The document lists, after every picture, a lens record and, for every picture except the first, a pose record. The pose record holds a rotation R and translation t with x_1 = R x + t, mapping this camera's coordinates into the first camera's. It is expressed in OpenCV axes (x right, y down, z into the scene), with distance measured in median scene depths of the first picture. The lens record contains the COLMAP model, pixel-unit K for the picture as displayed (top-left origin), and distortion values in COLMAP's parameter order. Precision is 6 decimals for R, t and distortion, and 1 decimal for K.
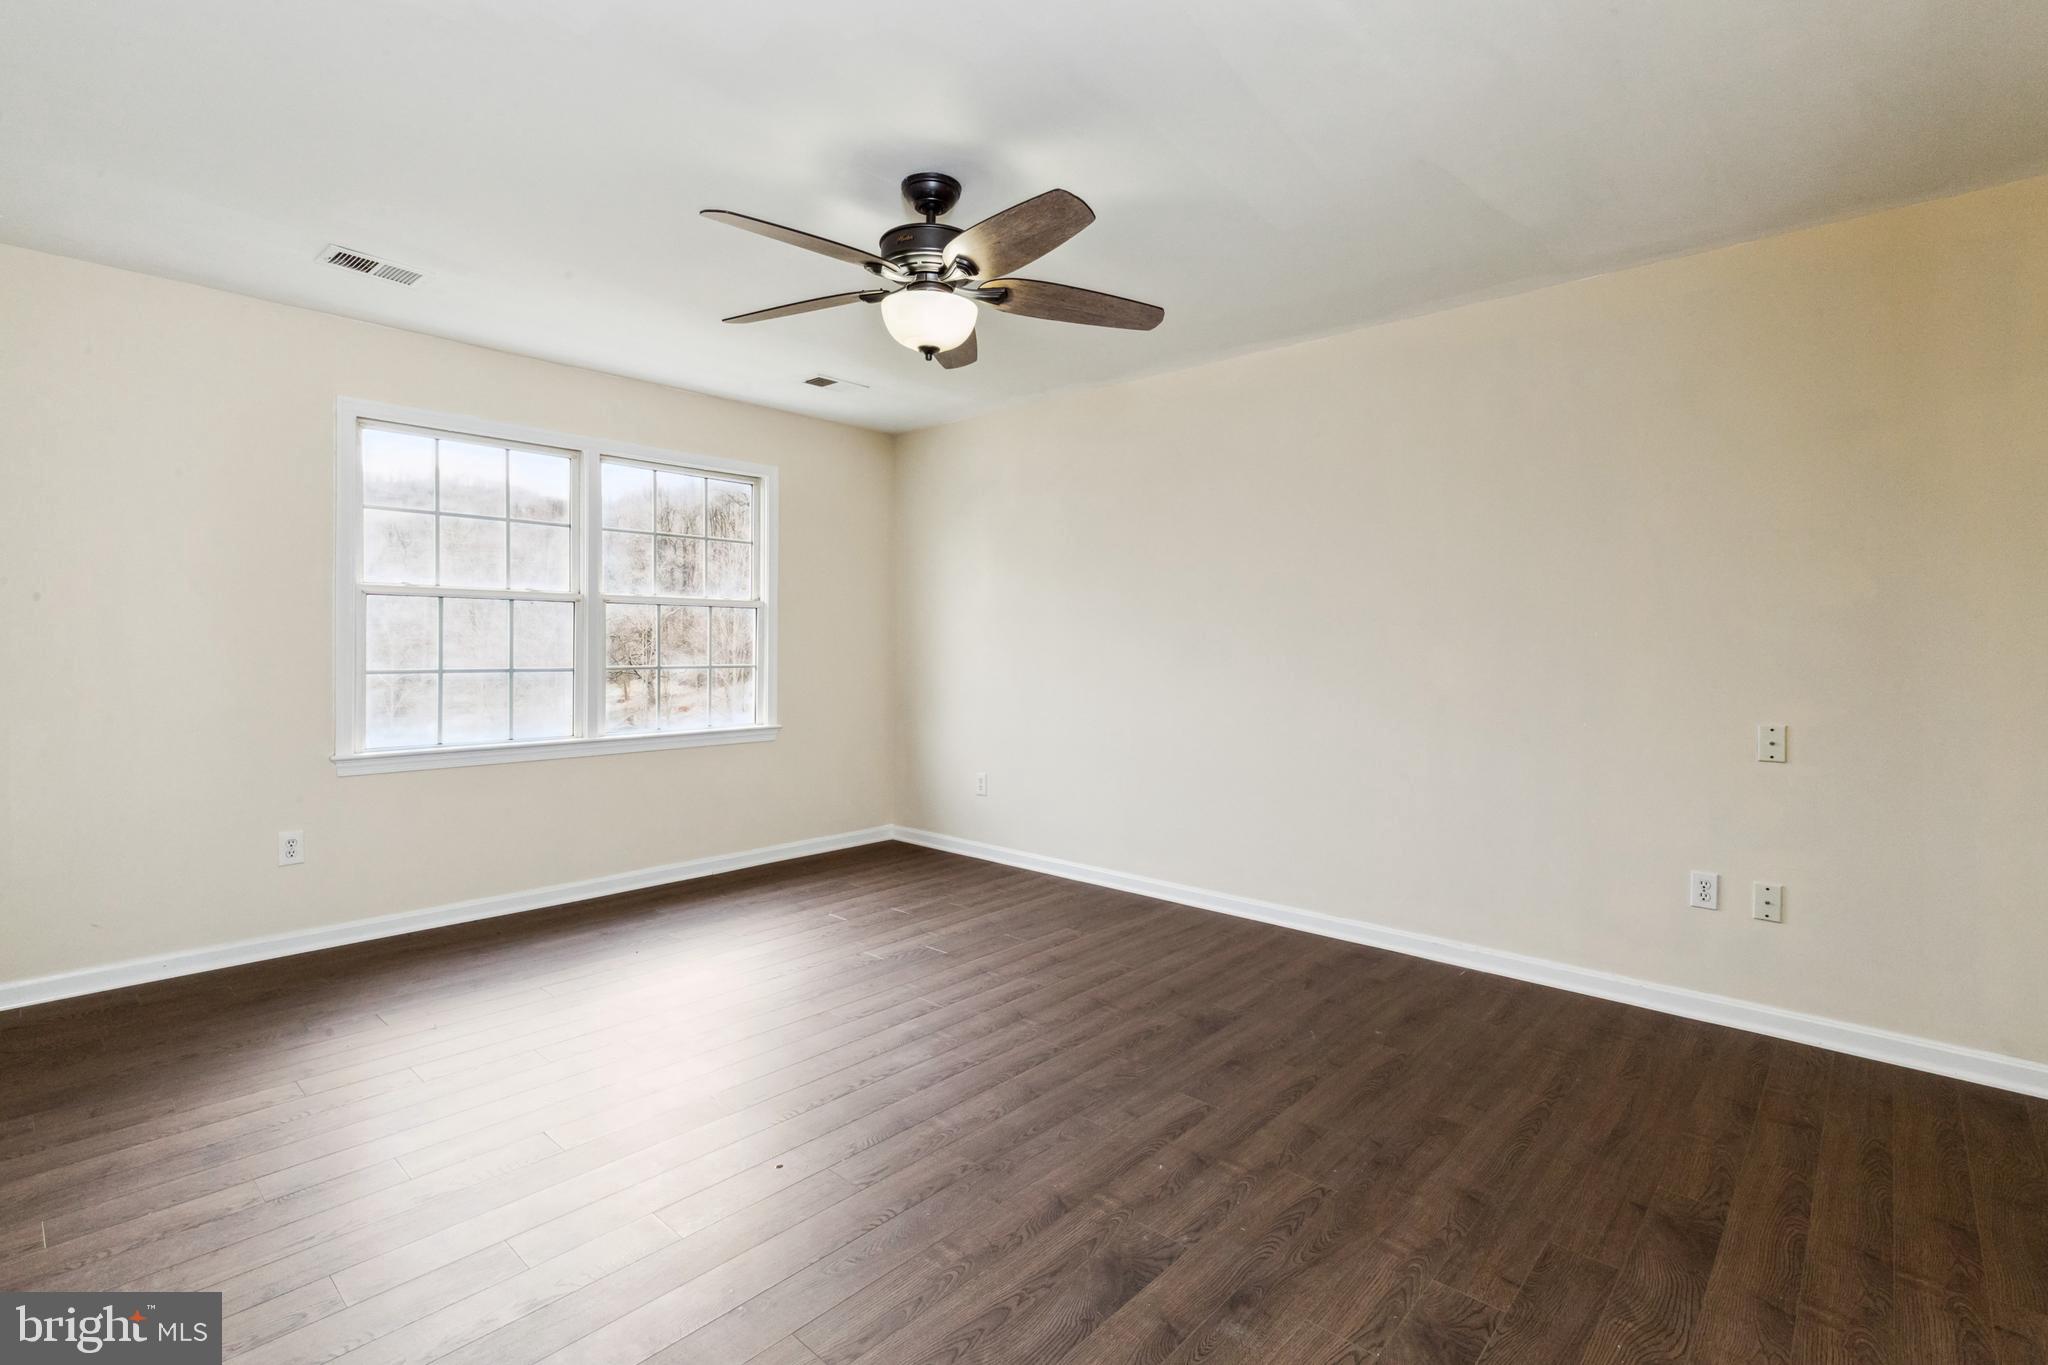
lens RADIAL K [[944.3, 0, 1024.6], [0, 944.3, 678.2], [0, 0, 1]] dist [0.002995, 0.000103]
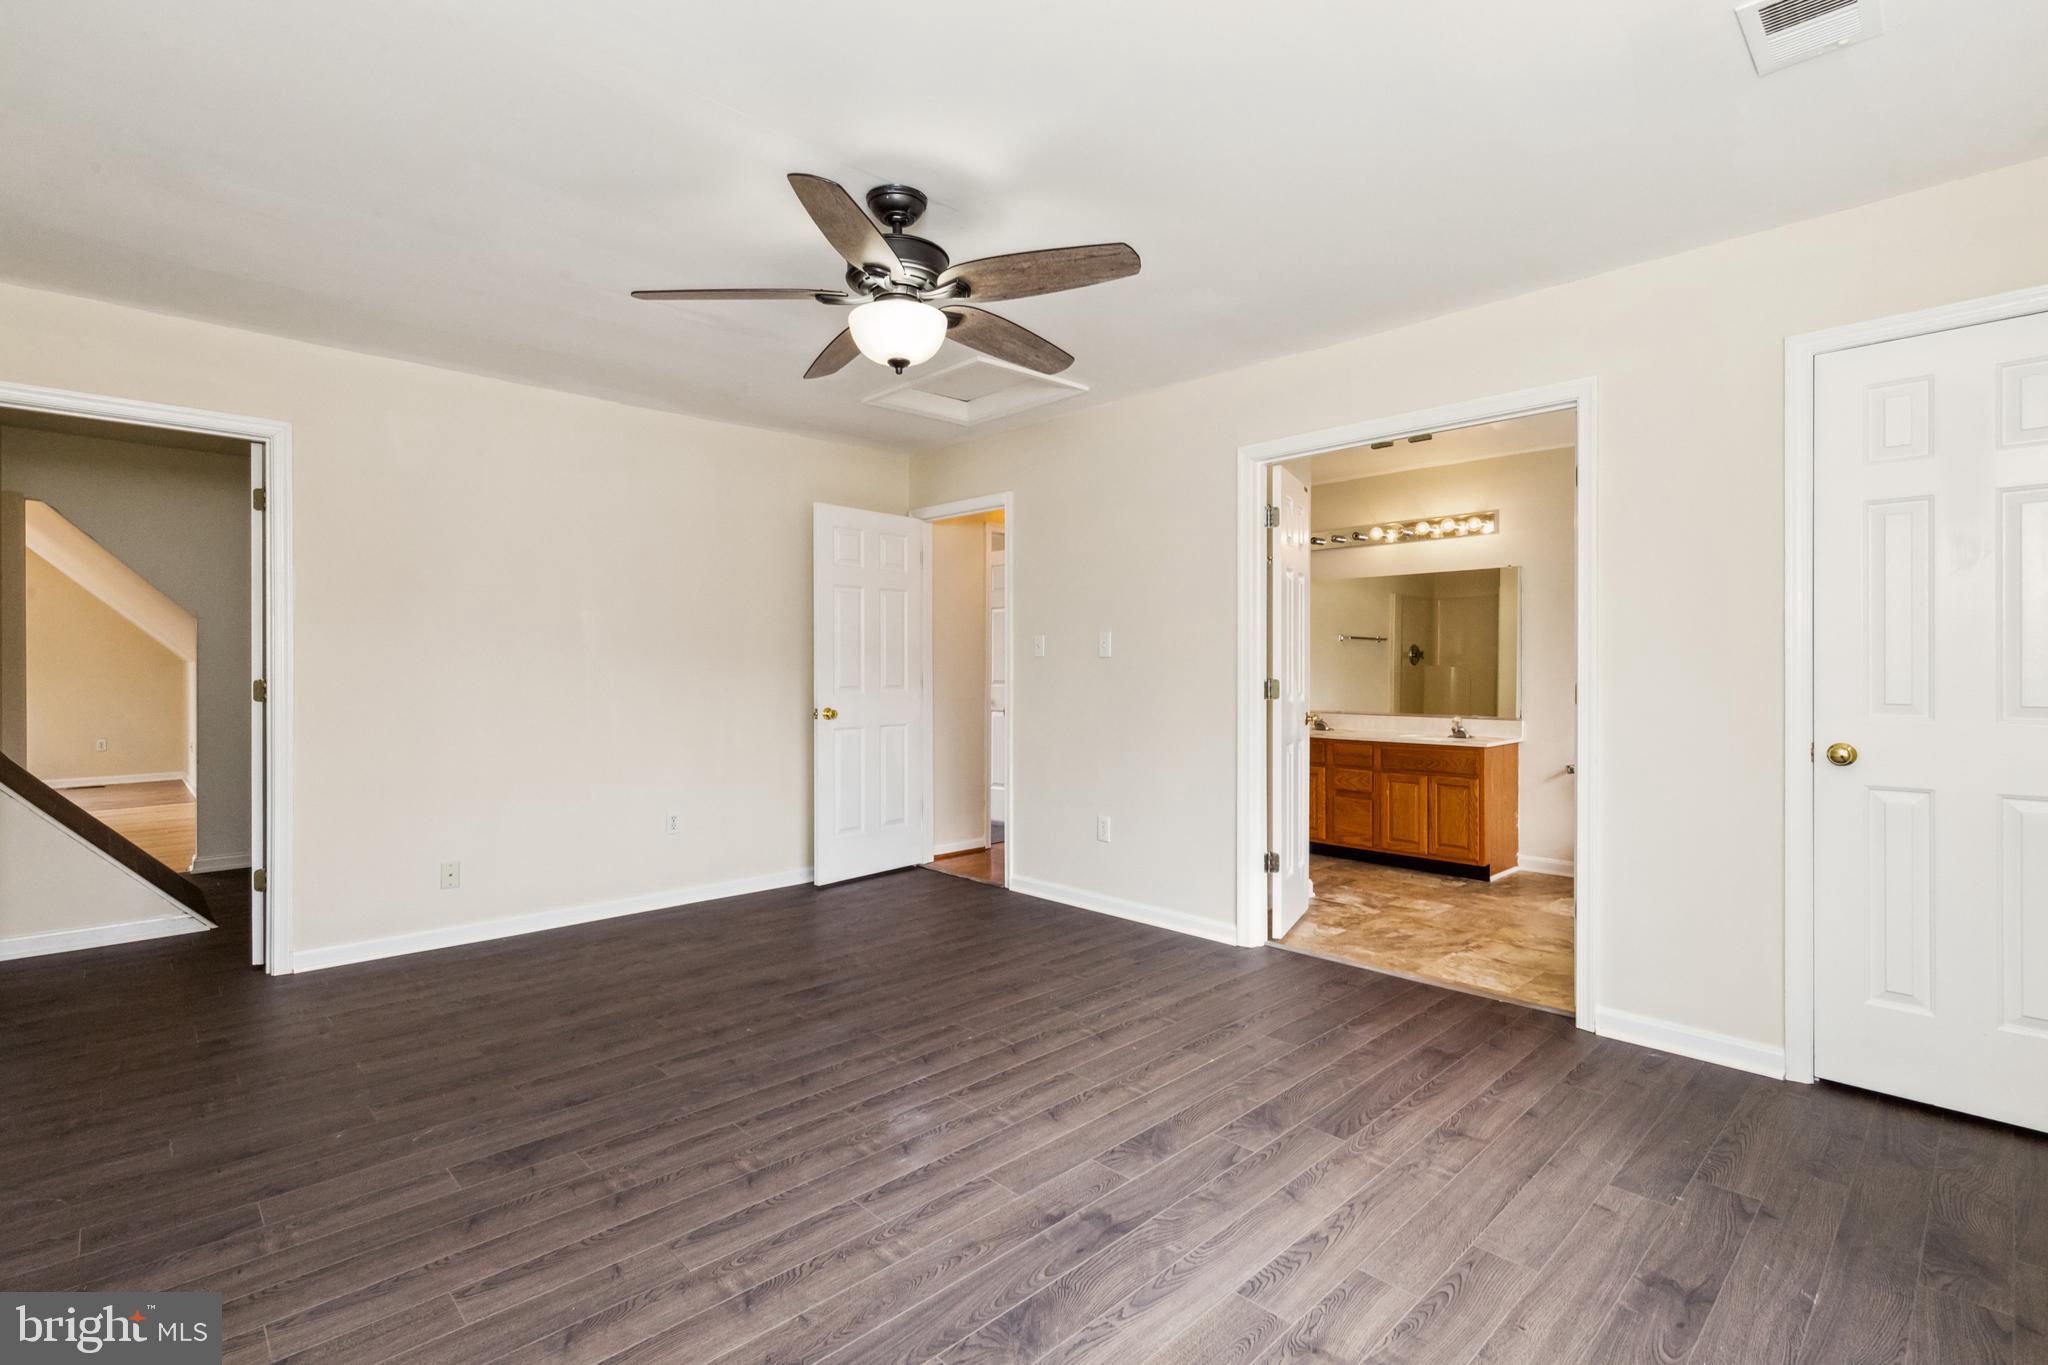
lens RADIAL K [[944.3, 0, 1022.8], [0, 944.3, 679.4], [0, 0, 1]] dist [0.002995, 0.000103]
pose [[-0.999237, 0.010953, 0.037502, -0.223999], [0.011612, 0.999781, 0.017395, -0.016968], [-0.037303, 0.017817, -0.999145, 1.649370]]
